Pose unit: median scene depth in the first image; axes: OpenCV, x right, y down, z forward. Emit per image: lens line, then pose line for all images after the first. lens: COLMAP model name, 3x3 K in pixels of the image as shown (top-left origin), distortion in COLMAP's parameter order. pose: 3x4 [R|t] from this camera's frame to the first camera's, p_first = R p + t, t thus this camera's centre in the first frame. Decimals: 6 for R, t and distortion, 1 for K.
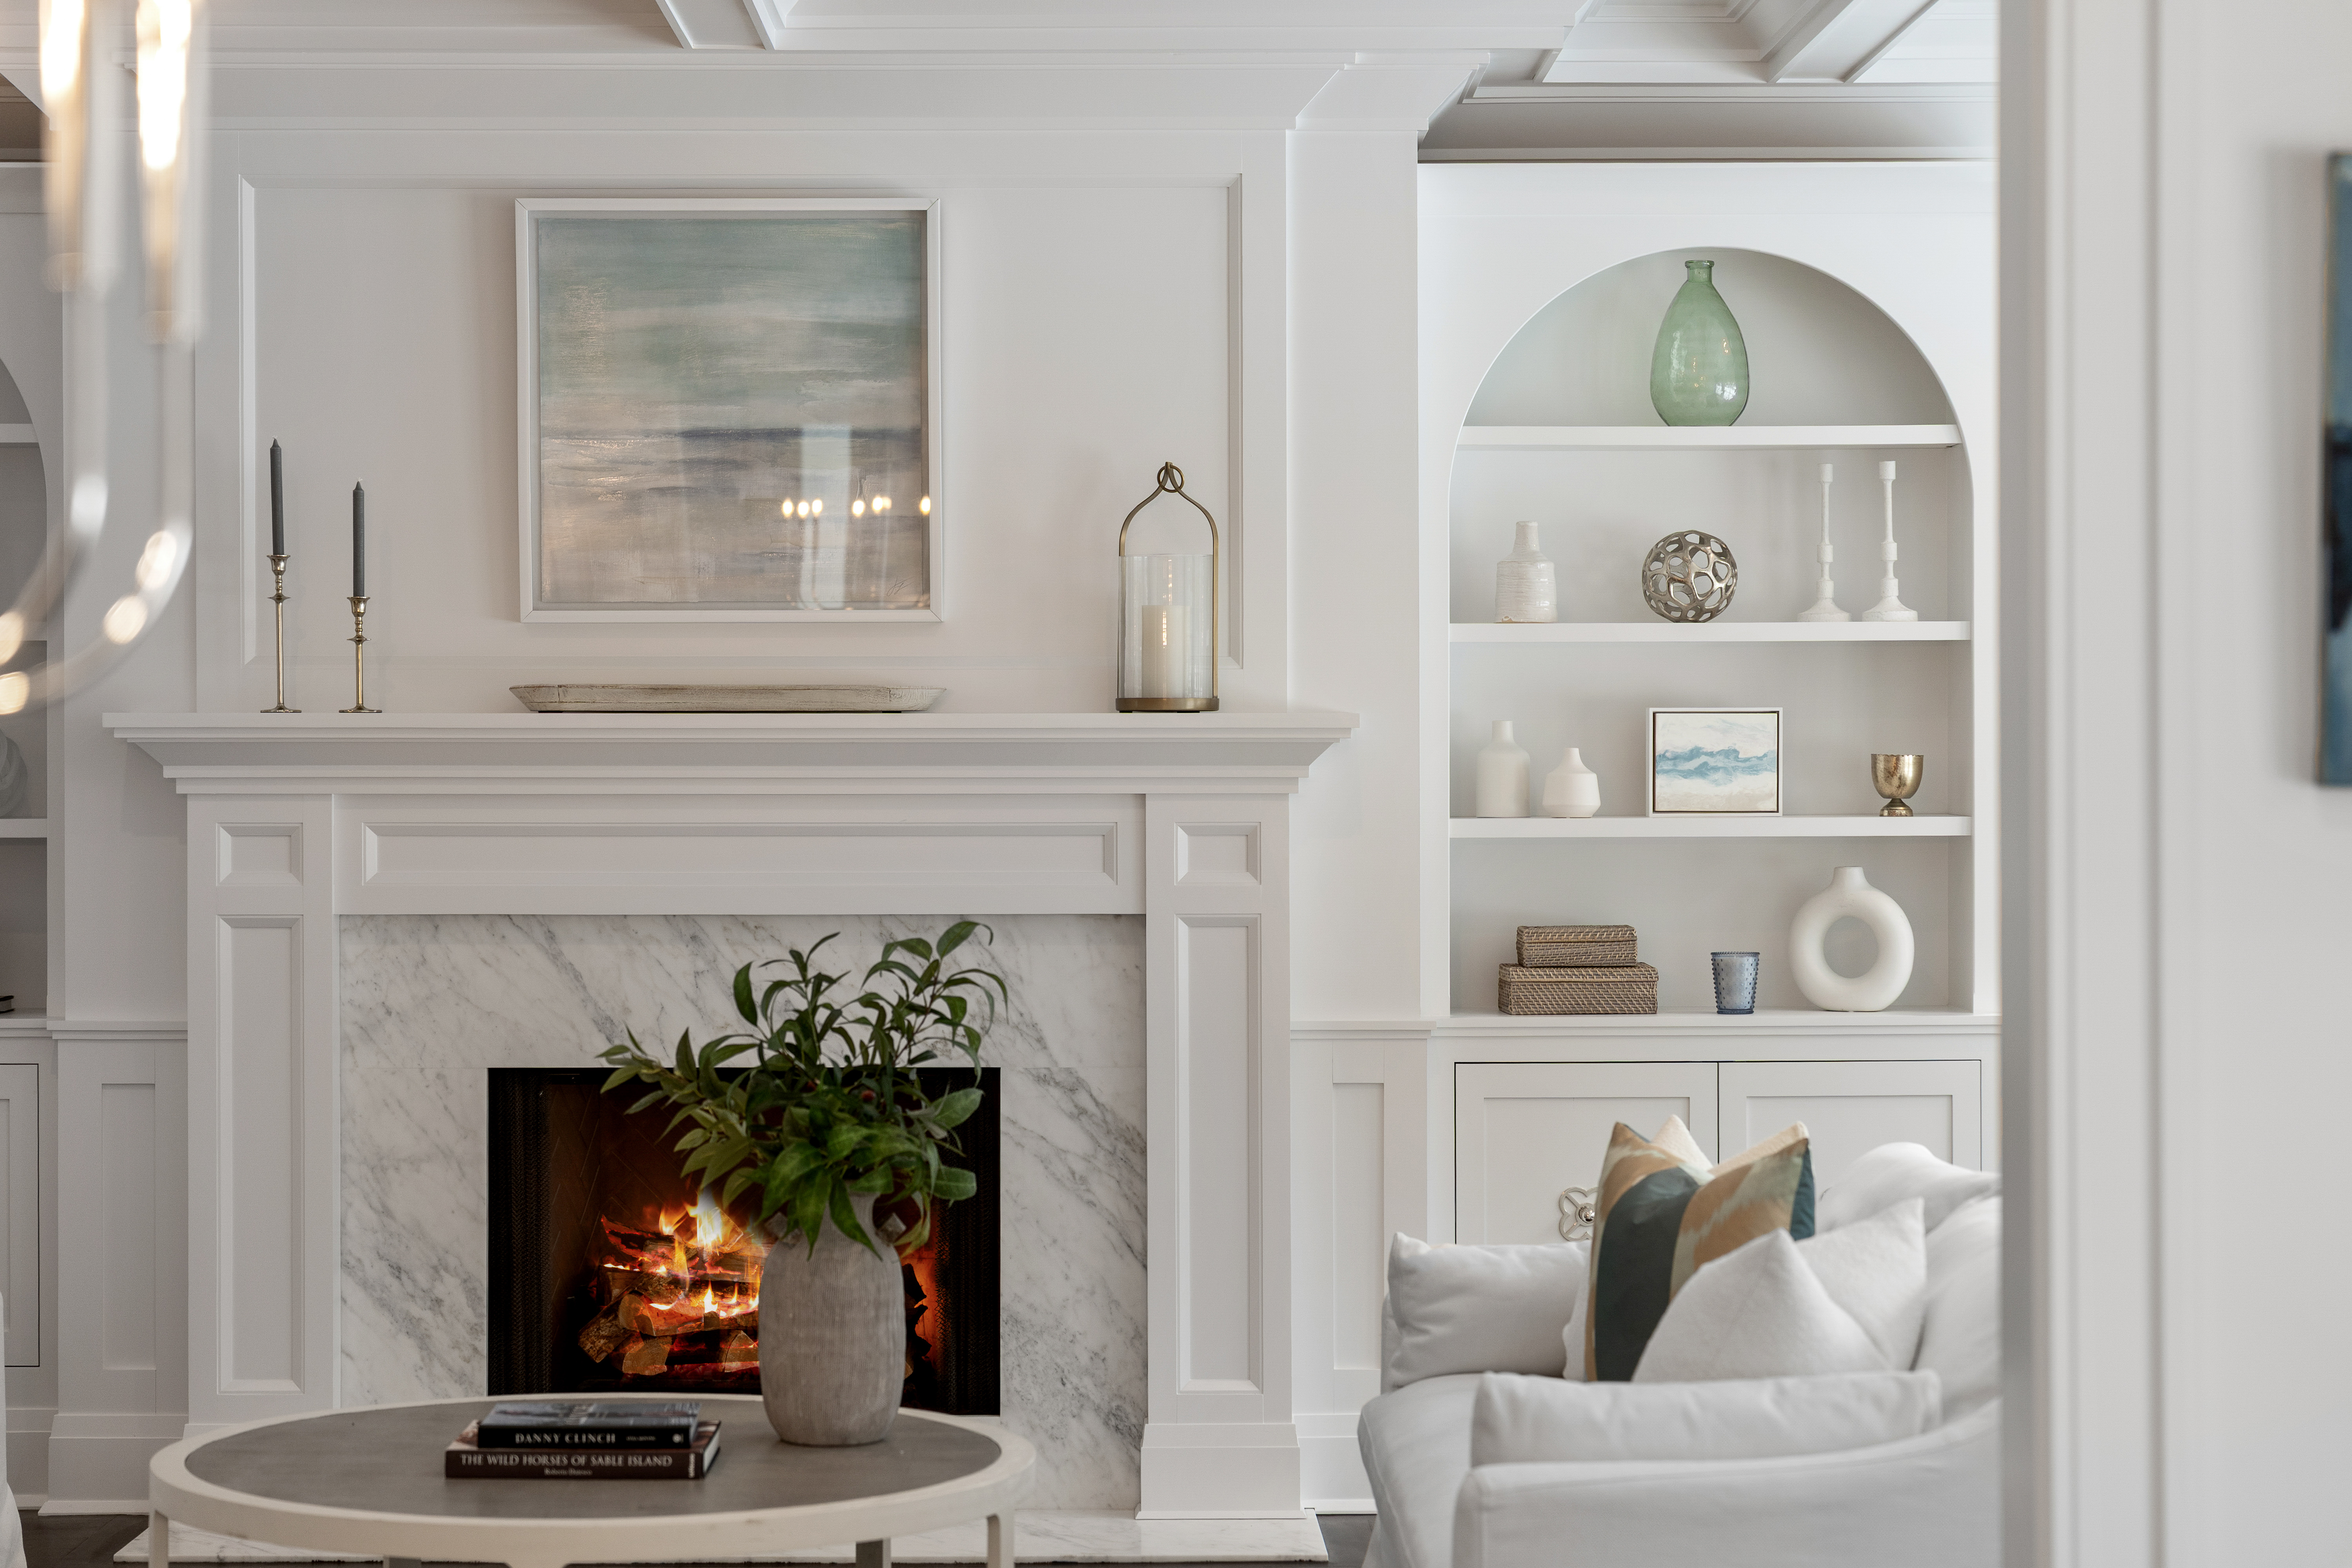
lens RADIAL K [[5112.7, 0, 1161.2], [0, 5112.7, 786.8], [0, 0, 1]] dist [0.007220, 0.000000]
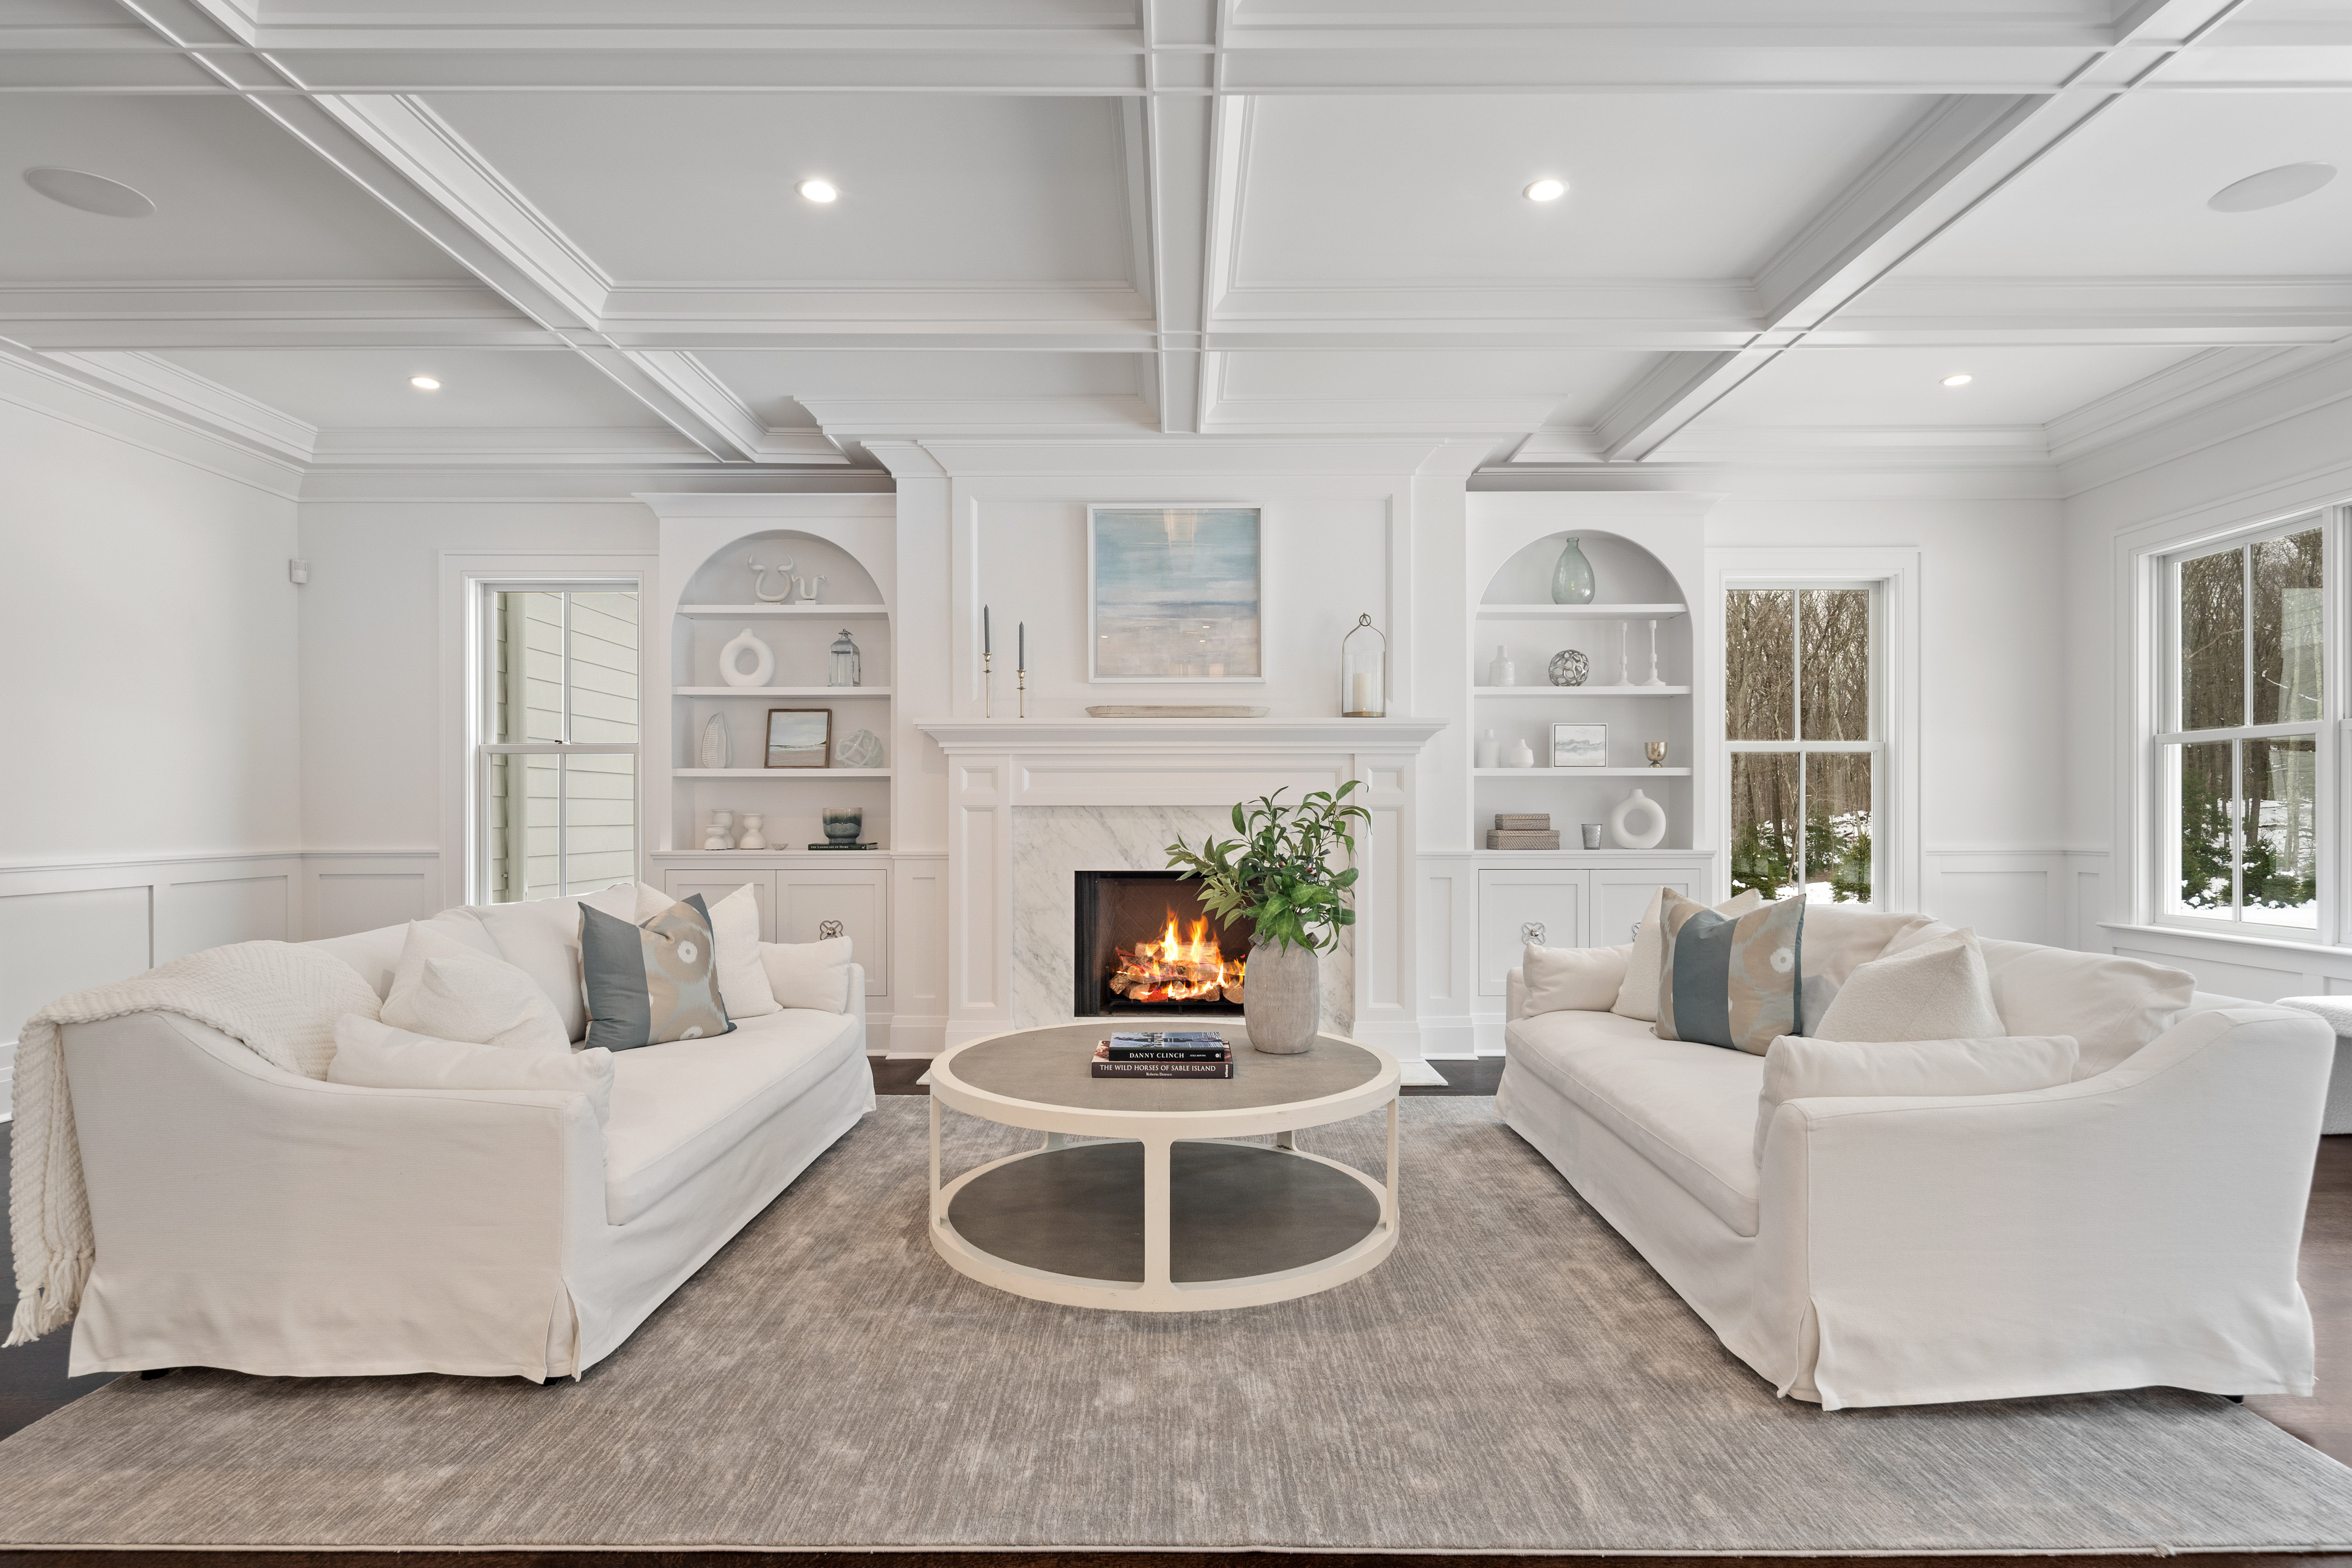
lens RADIAL K [[1195.9, 0, 1153.0], [0, 1195.9, 819.9], [0, 0, 1]] dist [0.011412, -0.005586]
pose [[0.999881, 0.000377, -0.015432, -0.086738], [-0.000529, 0.999952, -0.009806, 0.036942], [0.015427, 0.009813, 0.999833, 0.445078]]
